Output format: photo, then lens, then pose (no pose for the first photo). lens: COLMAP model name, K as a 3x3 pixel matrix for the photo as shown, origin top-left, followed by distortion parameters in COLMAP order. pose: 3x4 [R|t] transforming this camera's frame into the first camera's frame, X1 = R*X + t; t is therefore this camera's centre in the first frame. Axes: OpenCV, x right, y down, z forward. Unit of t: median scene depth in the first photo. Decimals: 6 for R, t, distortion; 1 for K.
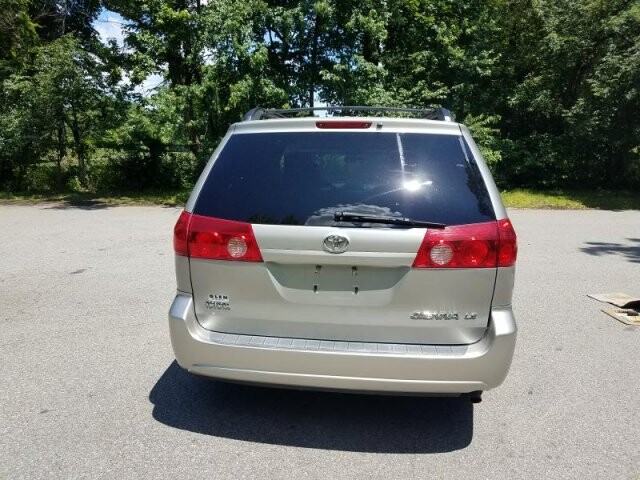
lens RADIAL K [[511.0, 0, 316.1], [0, 511.0, 236.0], [0, 0, 1]] dist [0.028245, -0.025674]
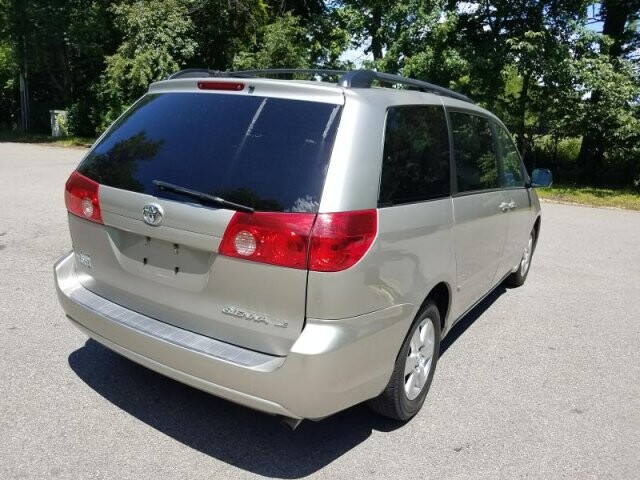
lens RADIAL K [[511.0, 0, 319.6], [0, 511.0, 246.1], [0, 0, 1]] dist [0.028245, -0.025674]
pose [[0.887394, 0.152807, -0.434951, 0.637233], [-0.128563, 0.988066, 0.084831, -0.041328], [0.442723, -0.019360, 0.896449, 0.275889]]
